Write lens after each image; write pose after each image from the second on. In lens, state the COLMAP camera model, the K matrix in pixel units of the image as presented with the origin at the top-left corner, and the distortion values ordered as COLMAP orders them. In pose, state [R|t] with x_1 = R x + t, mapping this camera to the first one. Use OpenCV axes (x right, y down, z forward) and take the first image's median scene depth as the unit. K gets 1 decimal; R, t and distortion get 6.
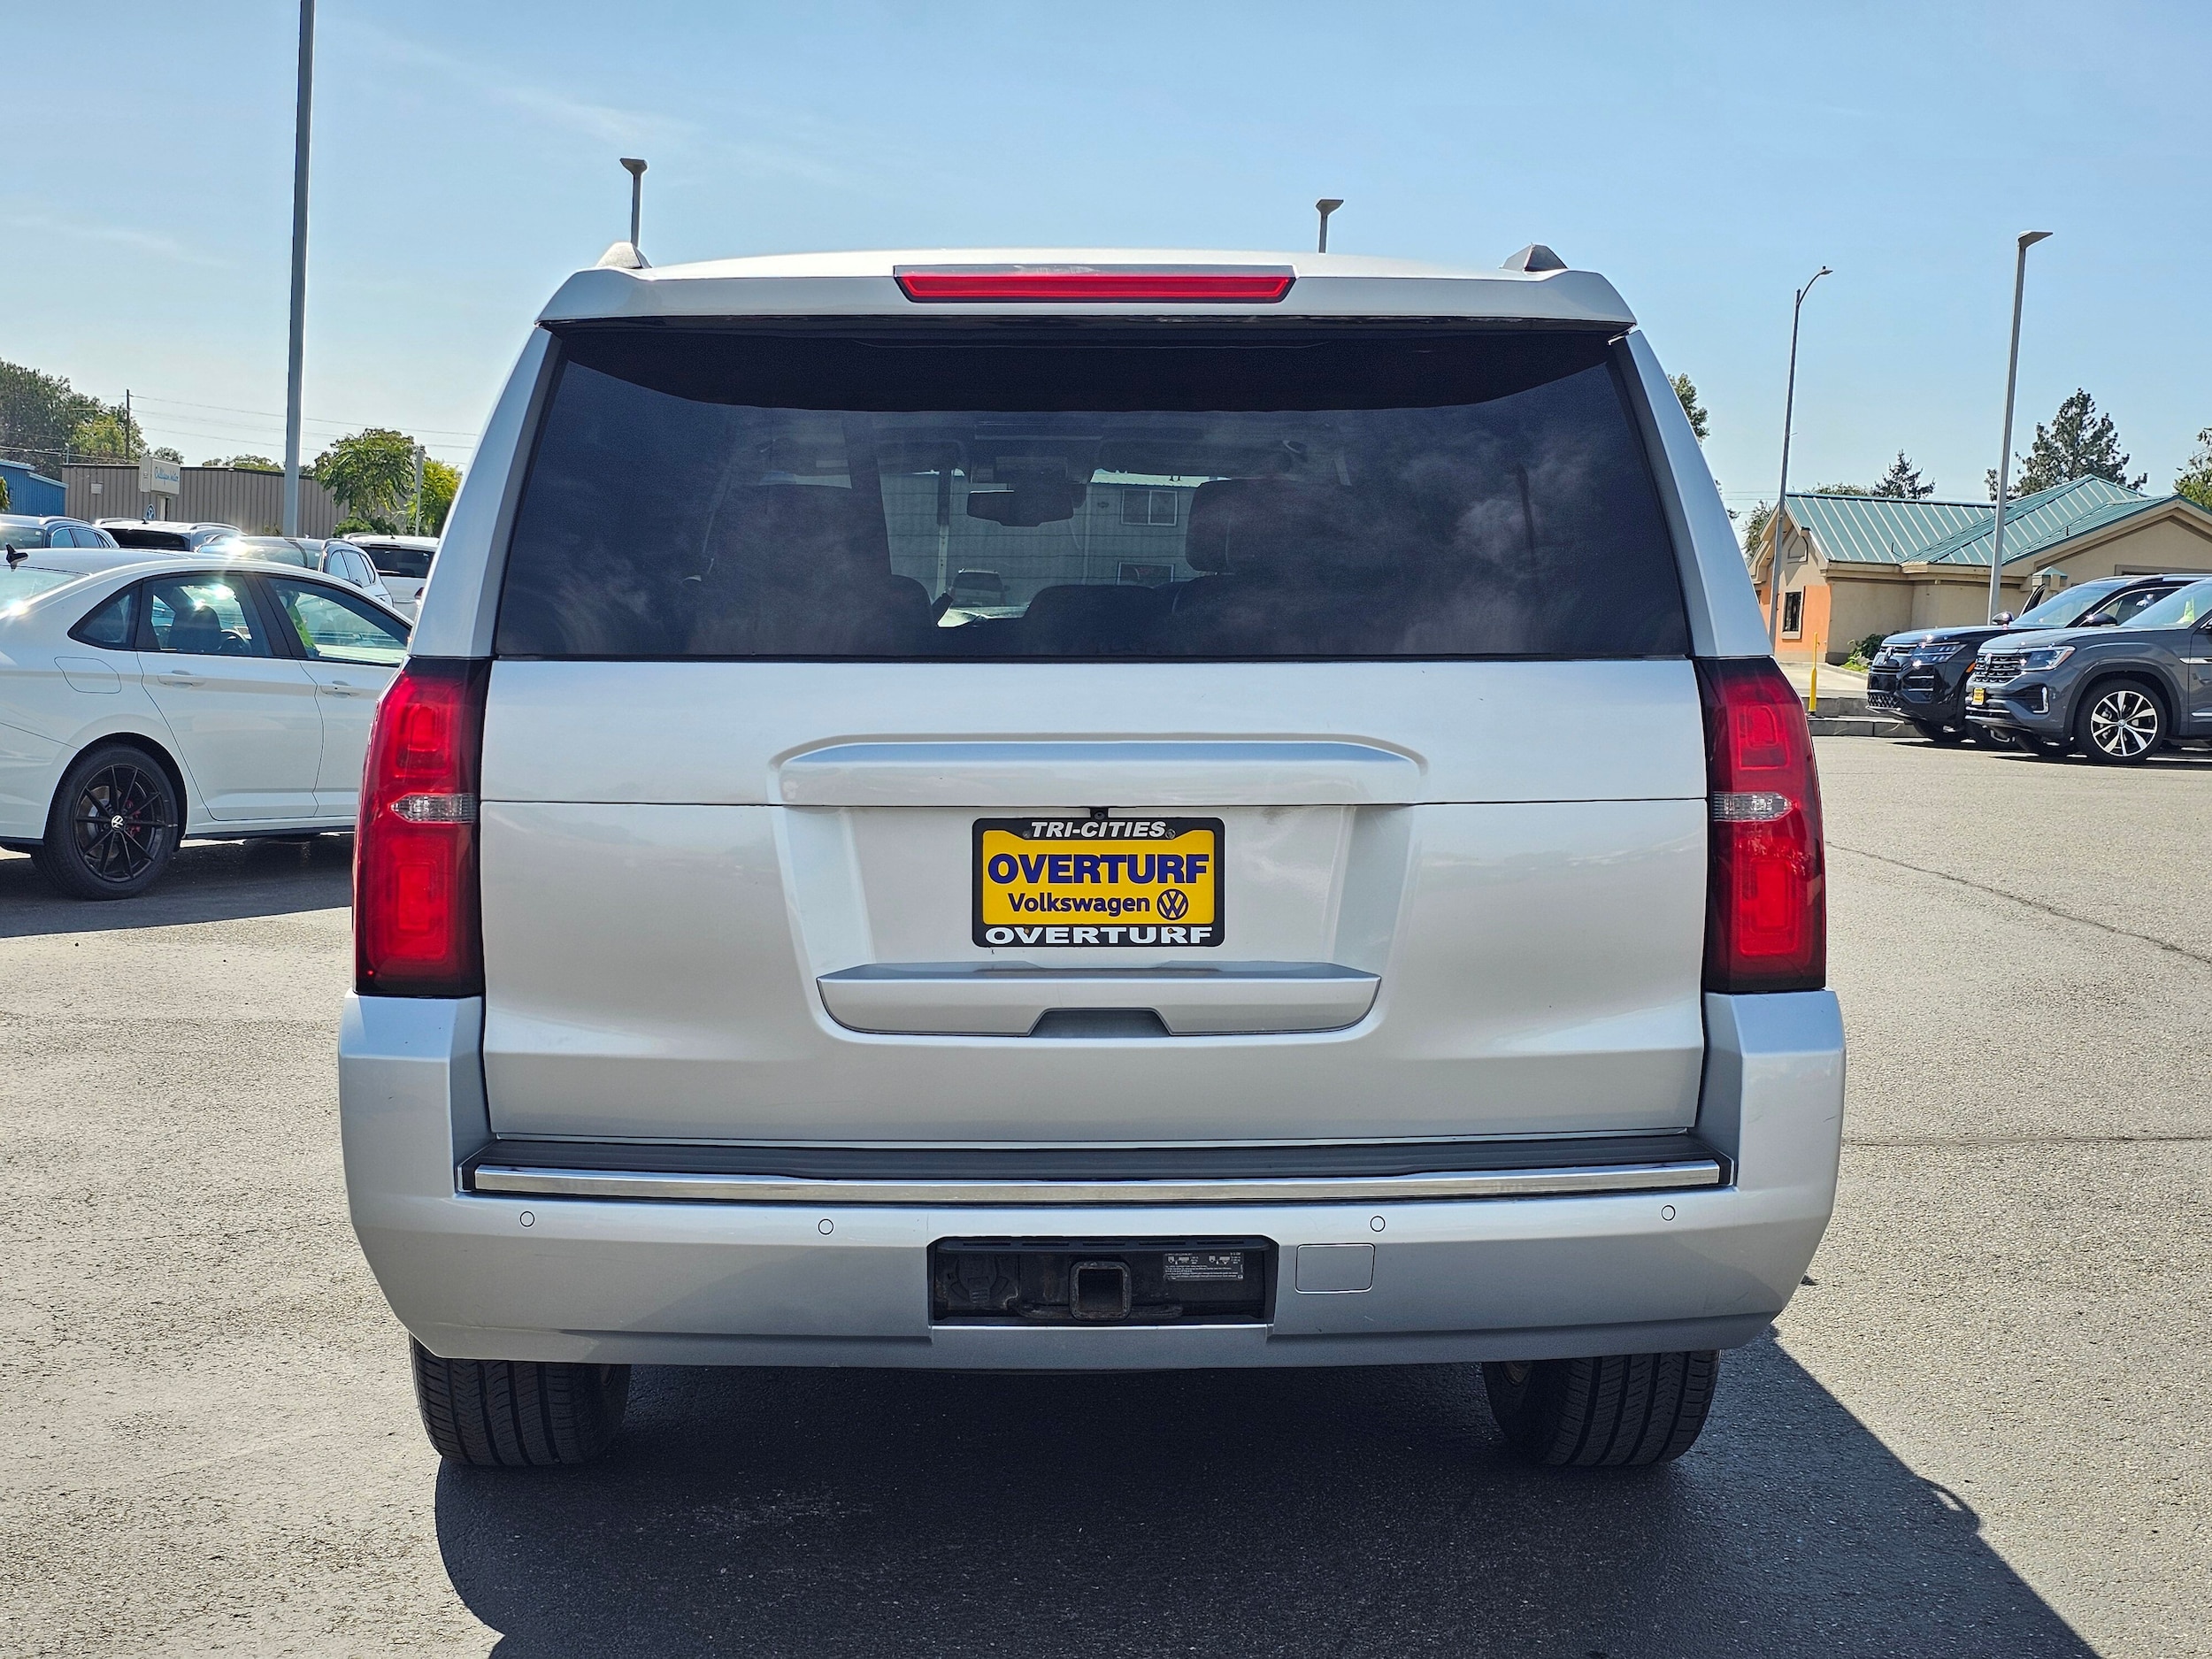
lens RADIAL K [[2967.3, 0, 1070.1], [0, 2967.3, 829.7], [0, 0, 1]] dist [0.222680, -0.656360]
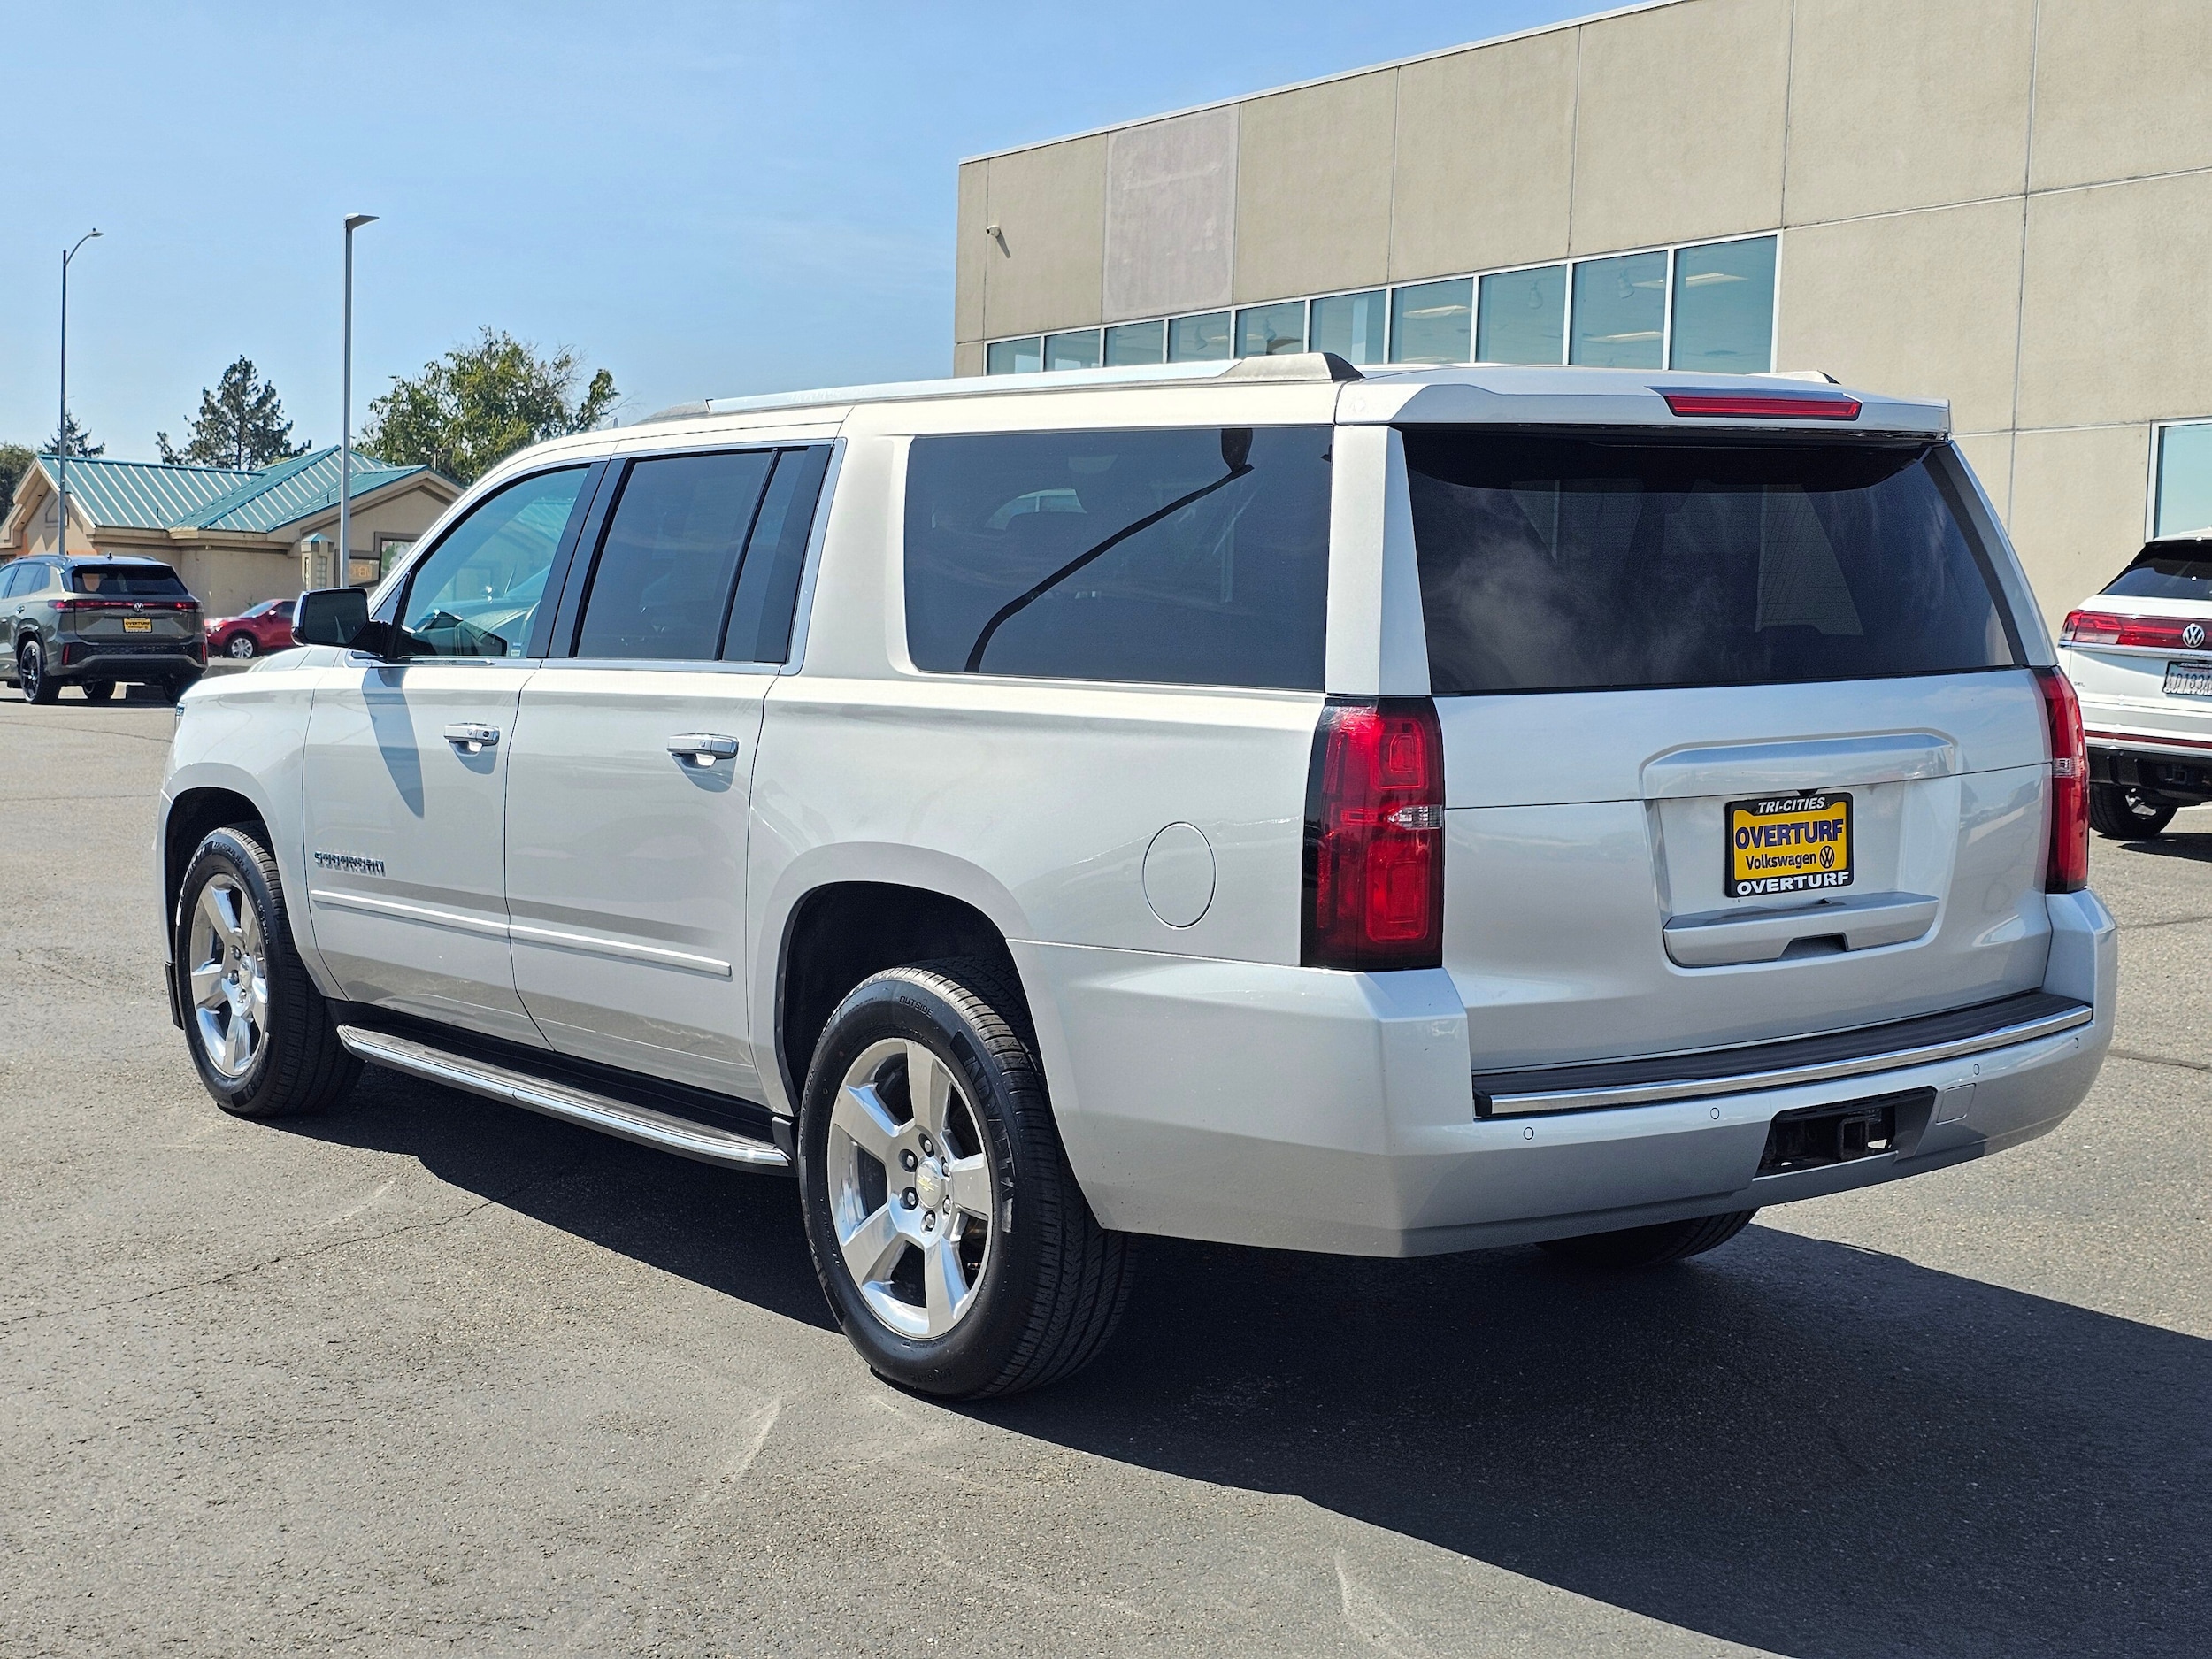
lens RADIAL K [[2967.3, 0, 1070.1], [0, 2967.3, 829.7], [0, 0, 1]] dist [0.222680, -0.656360]
pose [[0.820508, -0.059399, 0.568541, -1.040033], [0.051755, 0.998221, 0.029598, -0.046489], [-0.569288, 0.005139, 0.822122, 0.059226]]
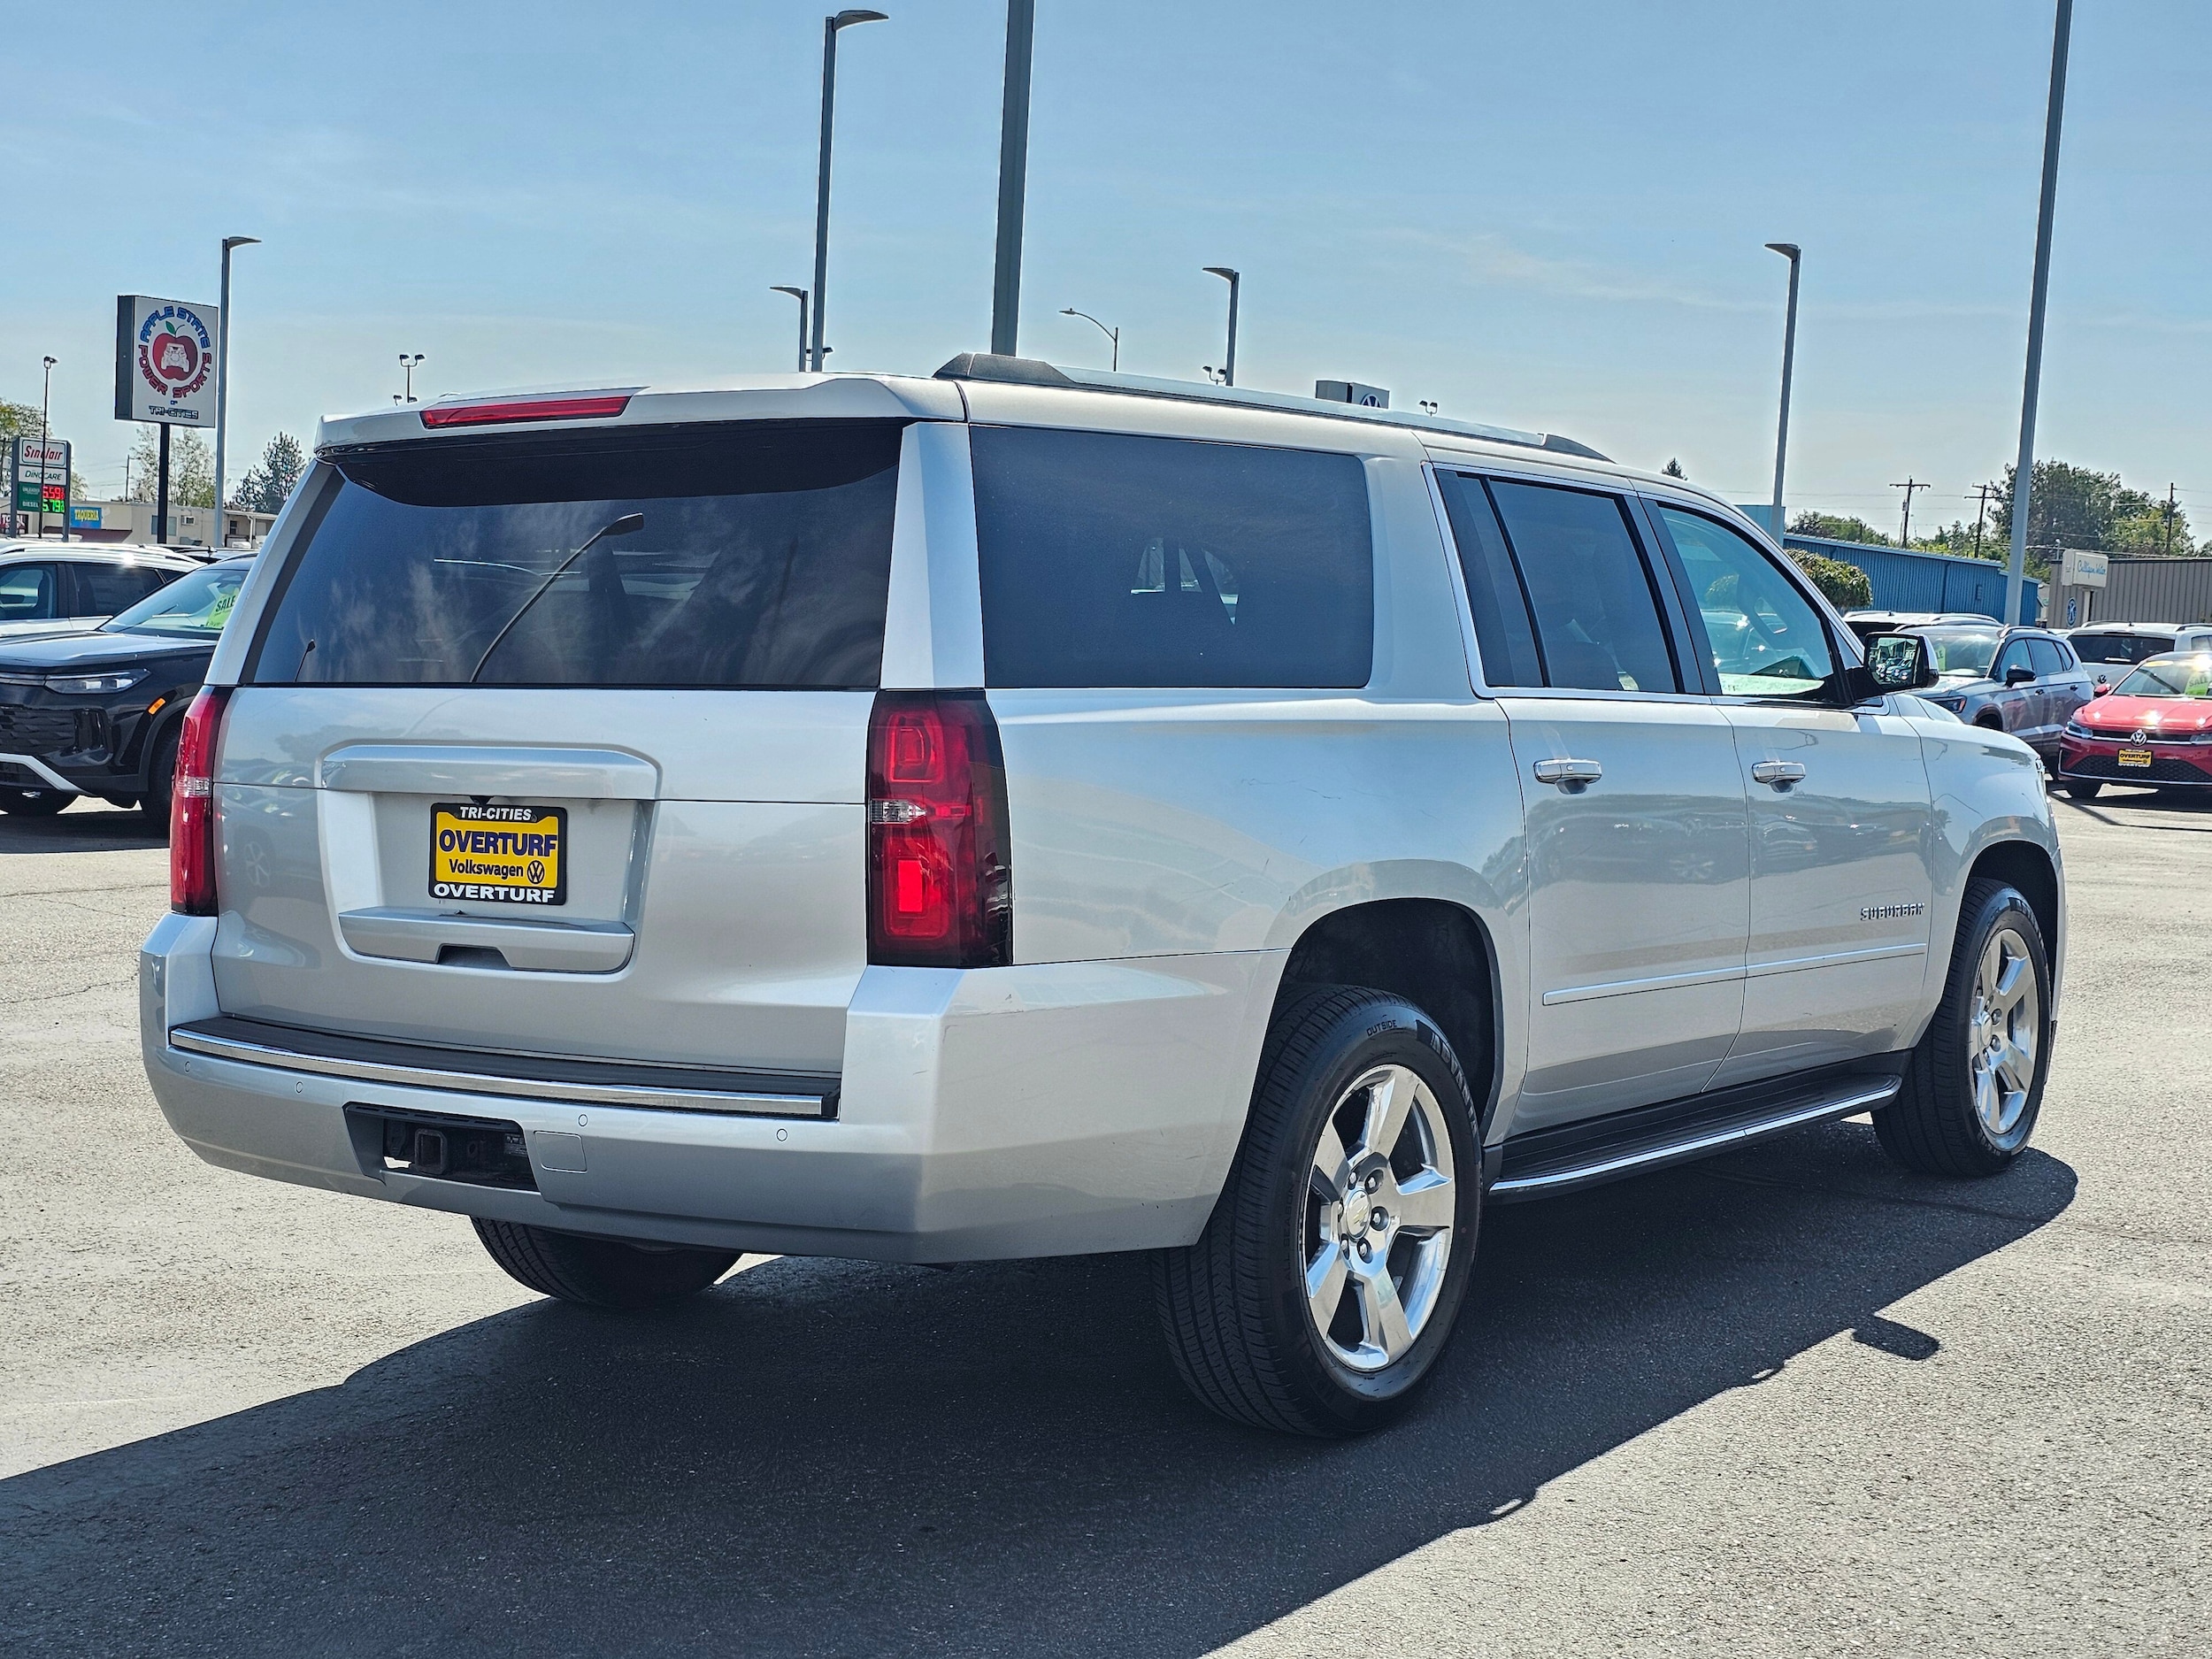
lens RADIAL K [[2967.3, 0, 1070.1], [0, 2967.3, 829.7], [0, 0, 1]] dist [0.222680, -0.656360]
pose [[0.789404, 0.030809, -0.613101, 1.035958], [-0.050280, 0.998629, -0.014556, 0.013740], [0.611812, 0.042318, 0.789871, 0.095591]]
